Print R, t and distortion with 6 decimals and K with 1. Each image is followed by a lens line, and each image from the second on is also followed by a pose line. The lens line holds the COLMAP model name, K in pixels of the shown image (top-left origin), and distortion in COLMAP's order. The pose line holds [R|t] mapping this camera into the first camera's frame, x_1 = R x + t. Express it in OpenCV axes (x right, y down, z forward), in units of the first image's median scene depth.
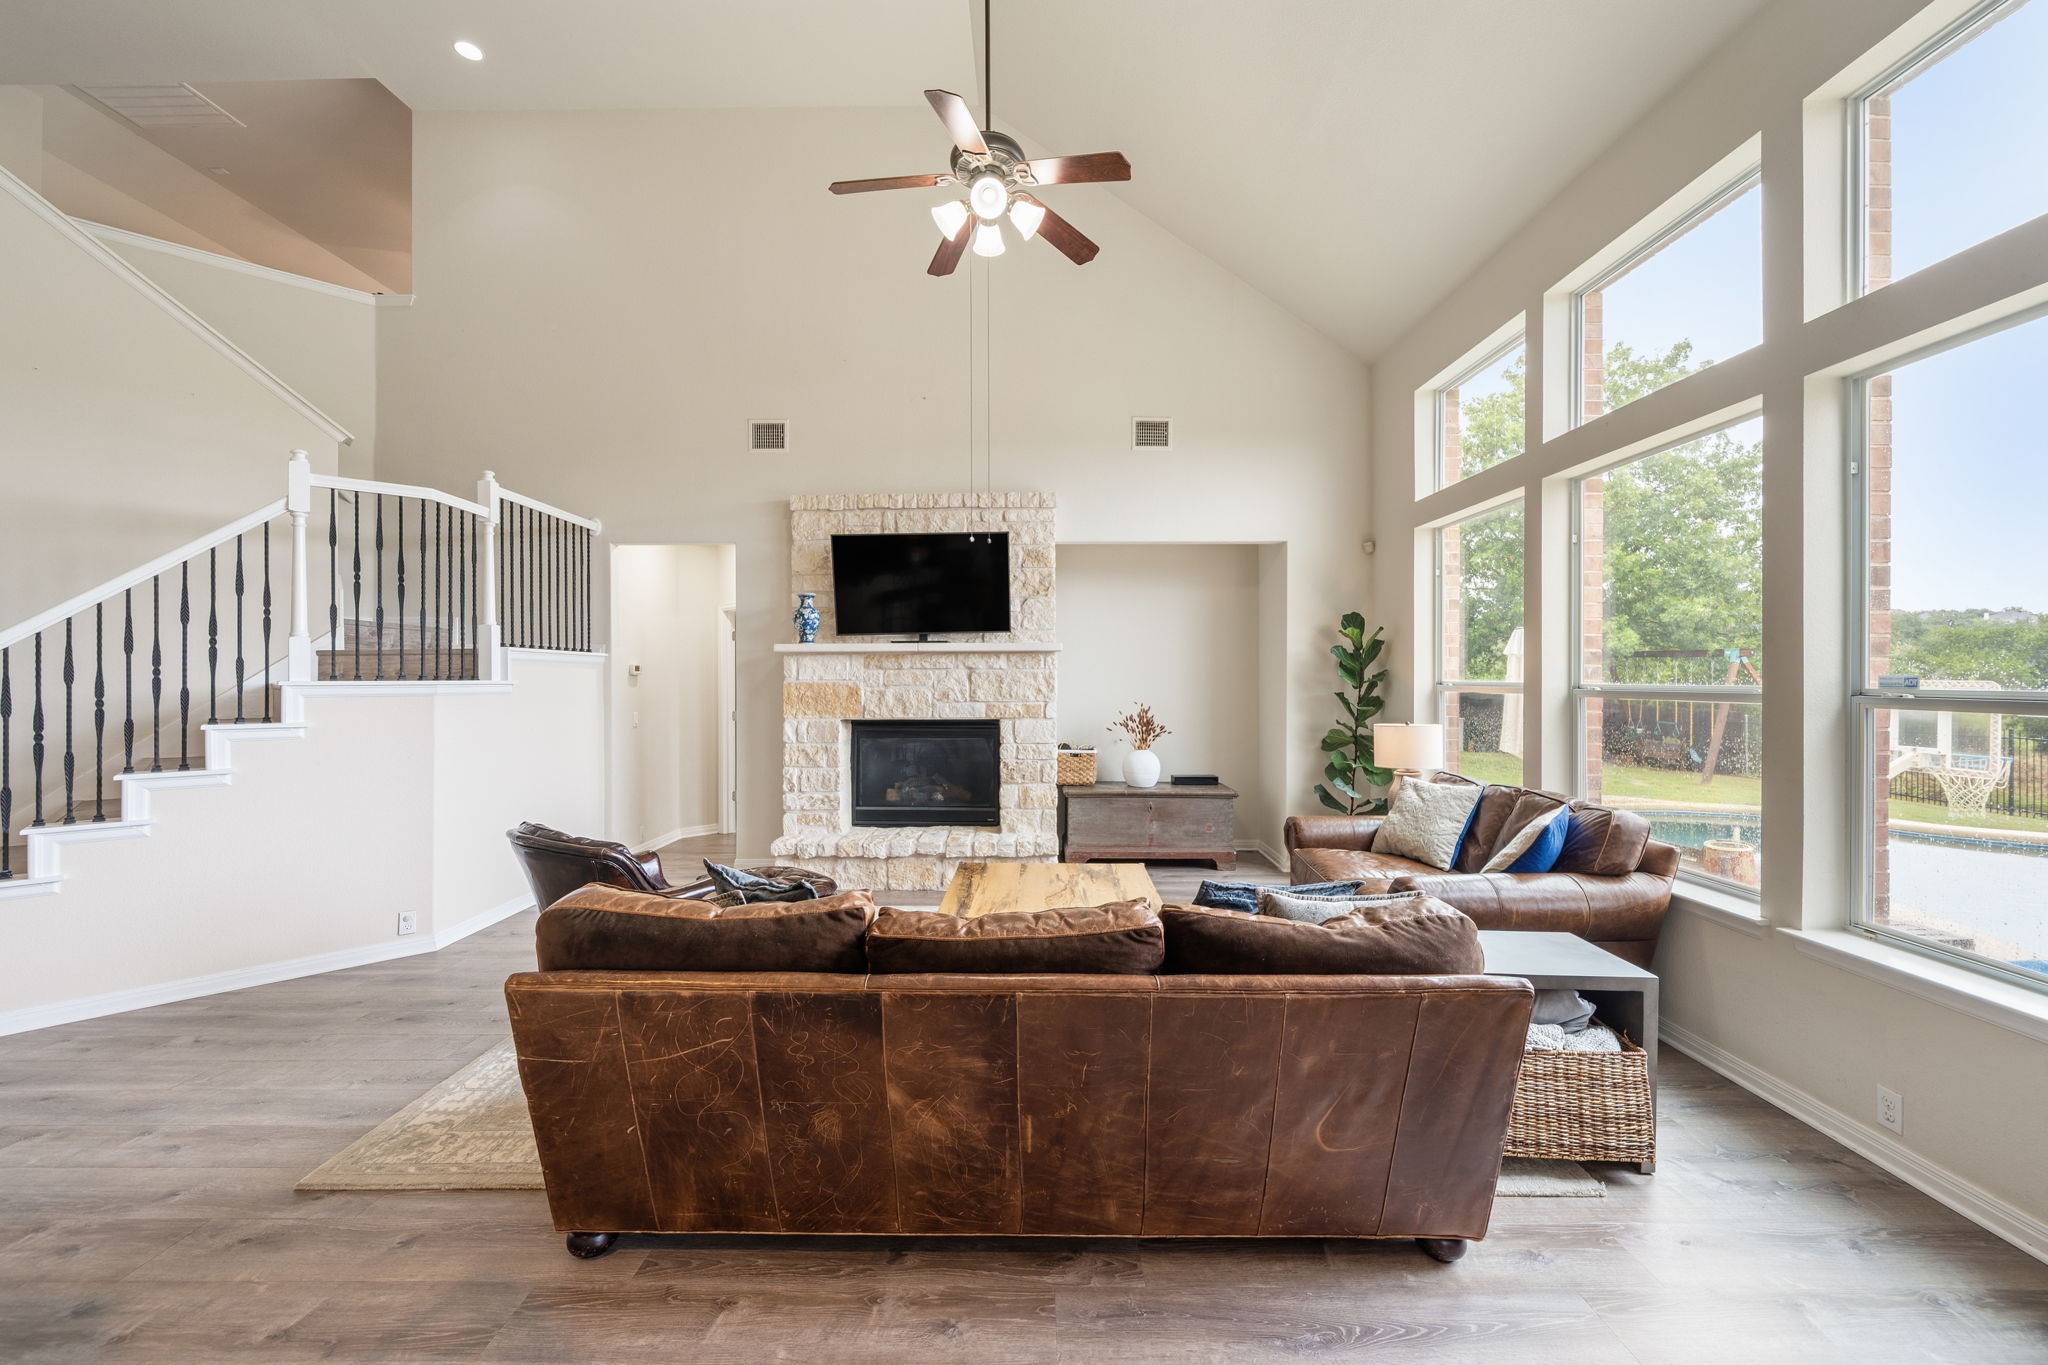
lens RADIAL K [[815.1, 0, 1024.0], [0, 815.1, 682.5], [0, 0, 1]] dist [-0.000593, -0.000010]
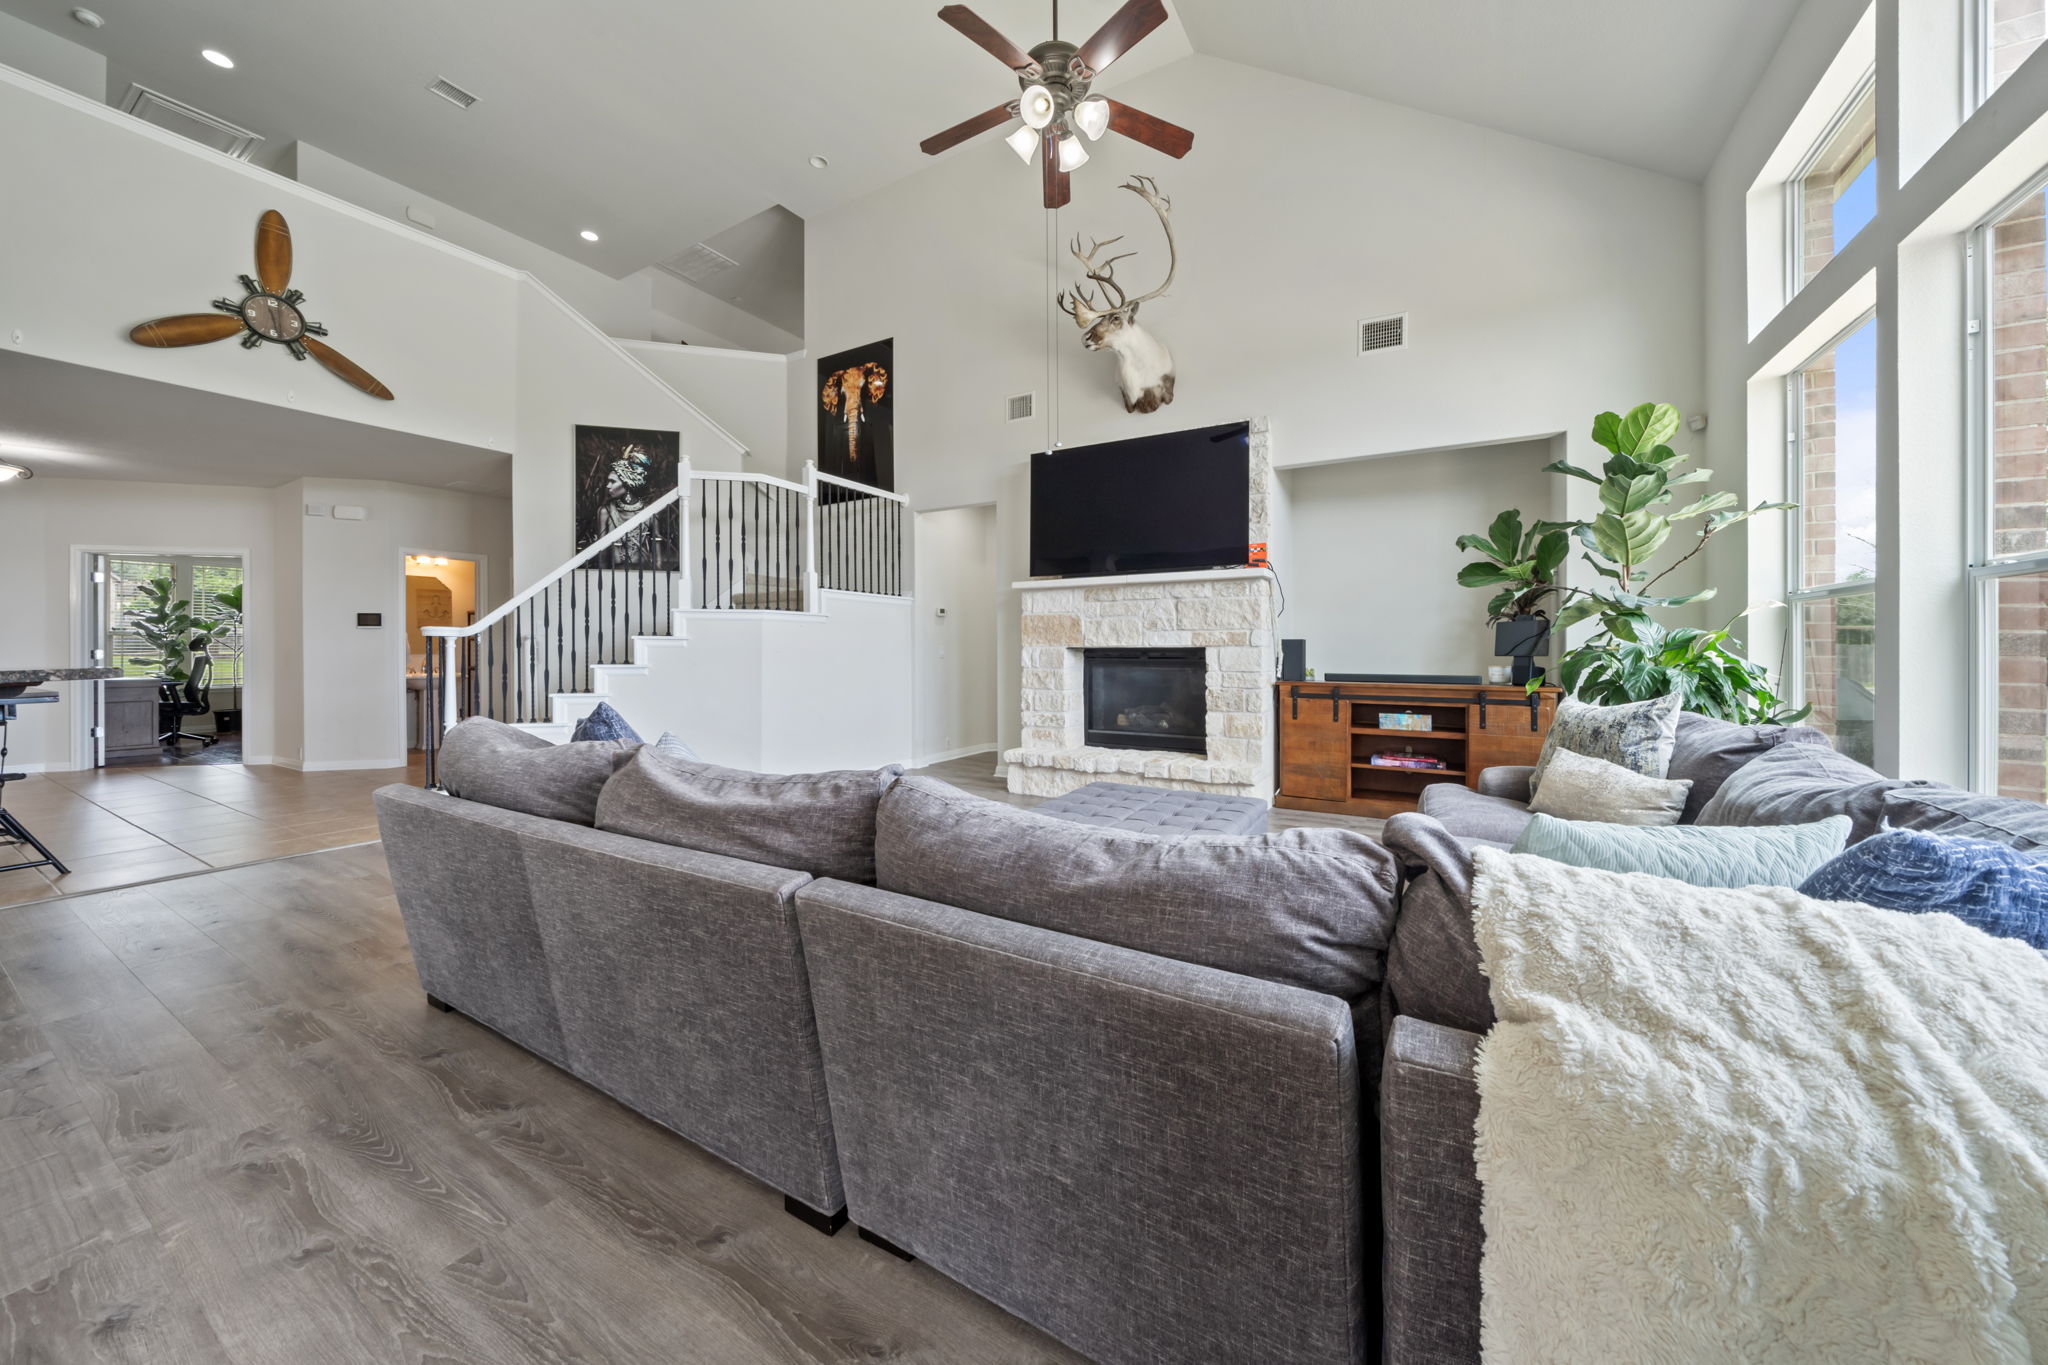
lens RADIAL K [[720.2, 0, 1026.4], [0, 720.2, 648.4], [0, 0, 1]] dist [-0.001058, 0.000006]
pose [[0.866536, 0.002348, -0.499109, 0.225129], [-0.004766, 0.999982, -0.003571, 0.051054], [0.499092, 0.005474, 0.866532, 0.114462]]
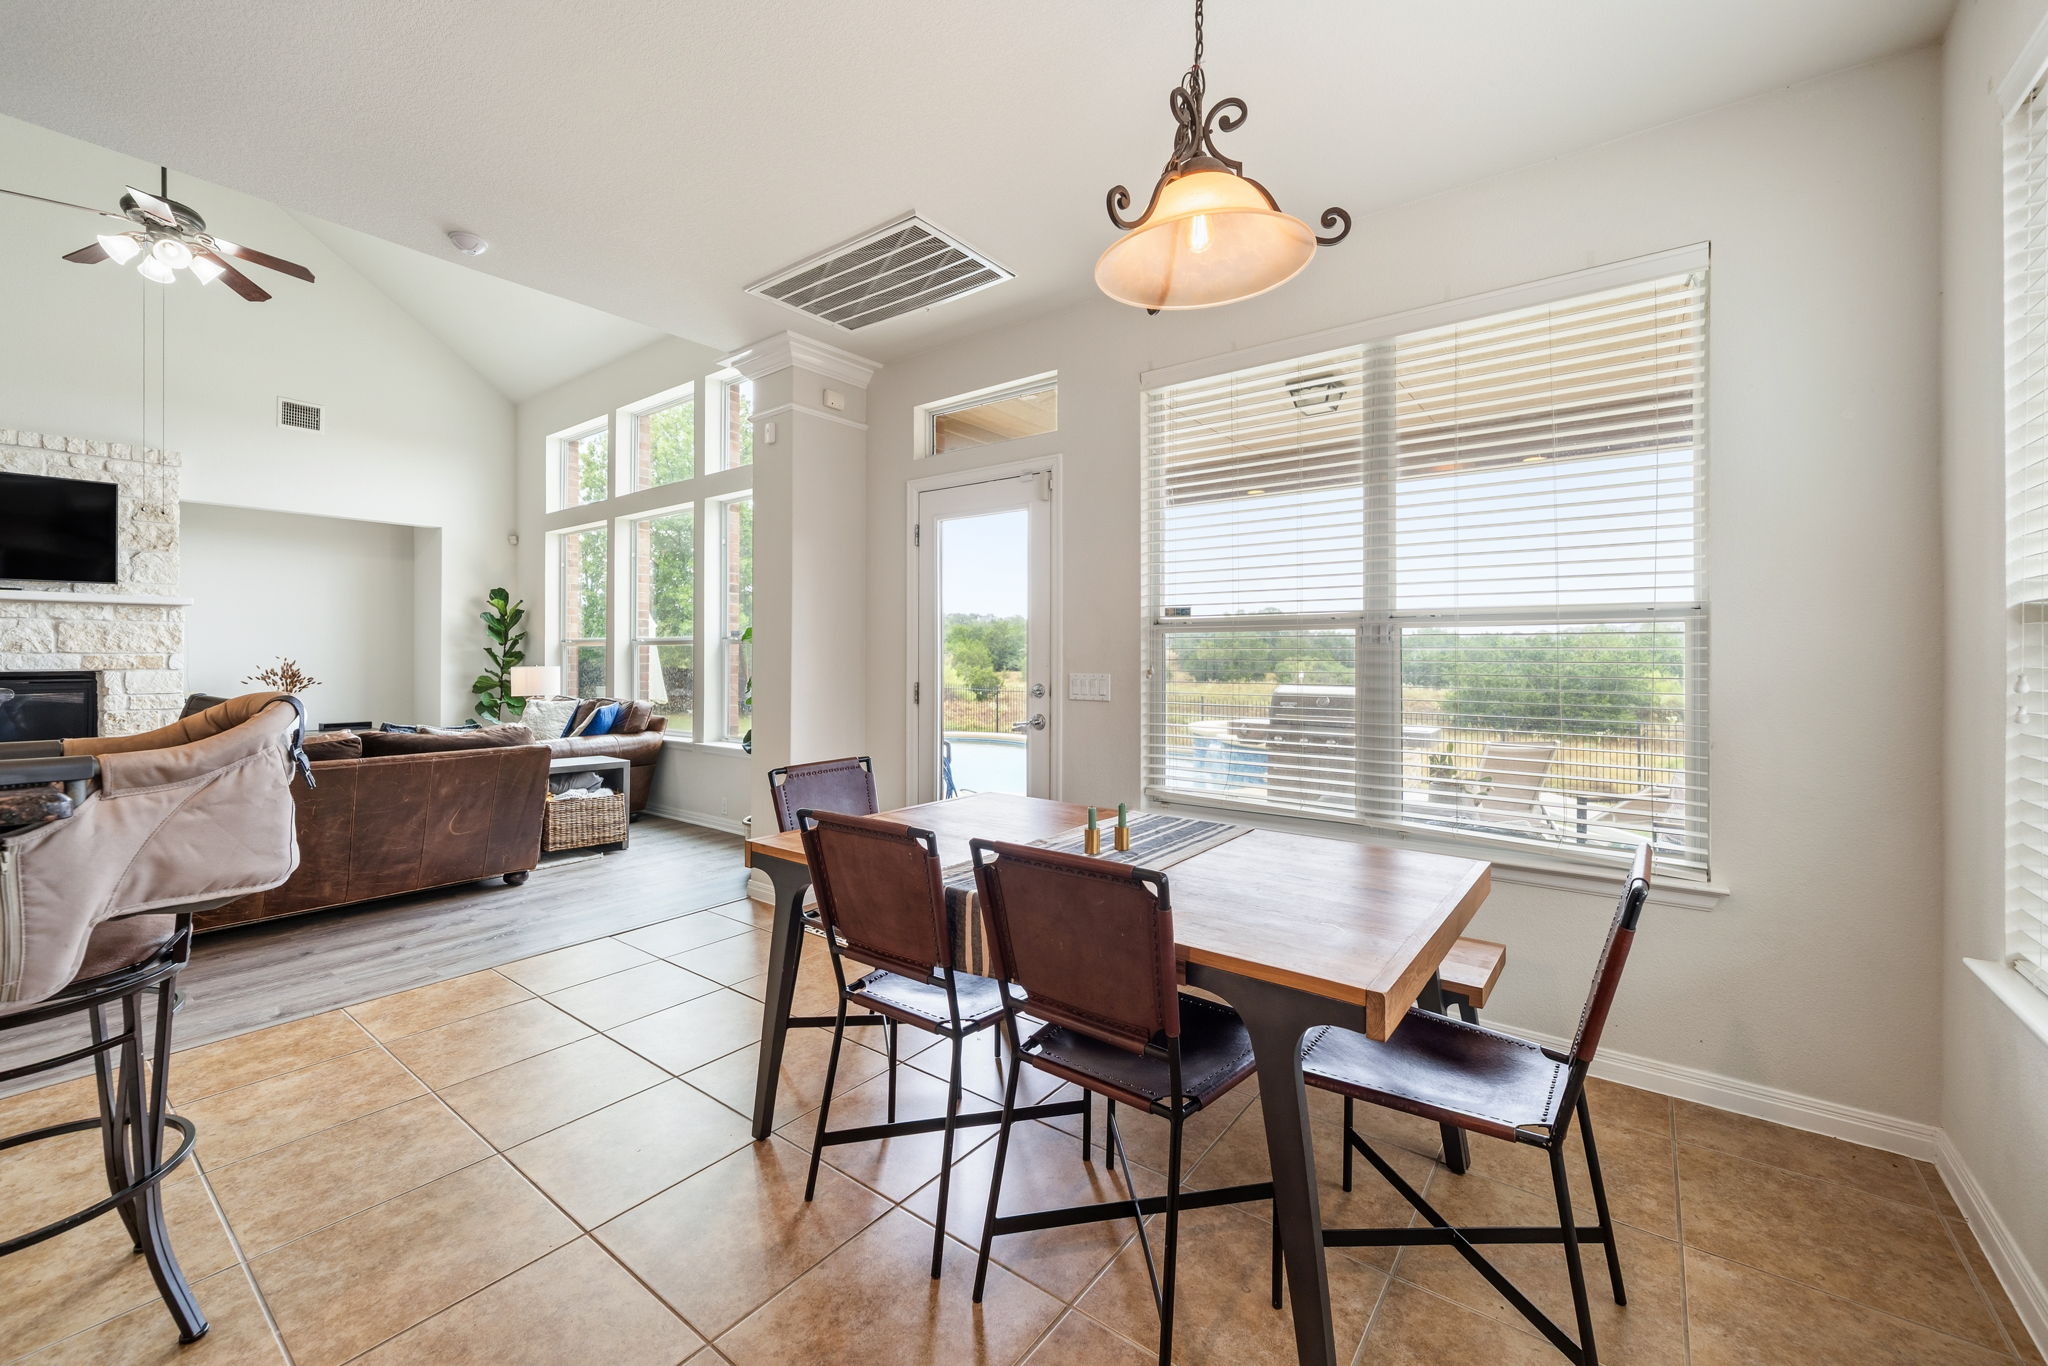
lens RADIAL K [[825.7, 0, 1025.9], [0, 825.7, 656.0], [0, 0, 1]] dist [-0.000295, 0.000186]
pose [[0.604794, 0.003991, 0.796372, -0.150715], [0.003282, 0.999966, -0.007504, 0.038321], [-0.796375, 0.007152, 0.604761, -0.503594]]
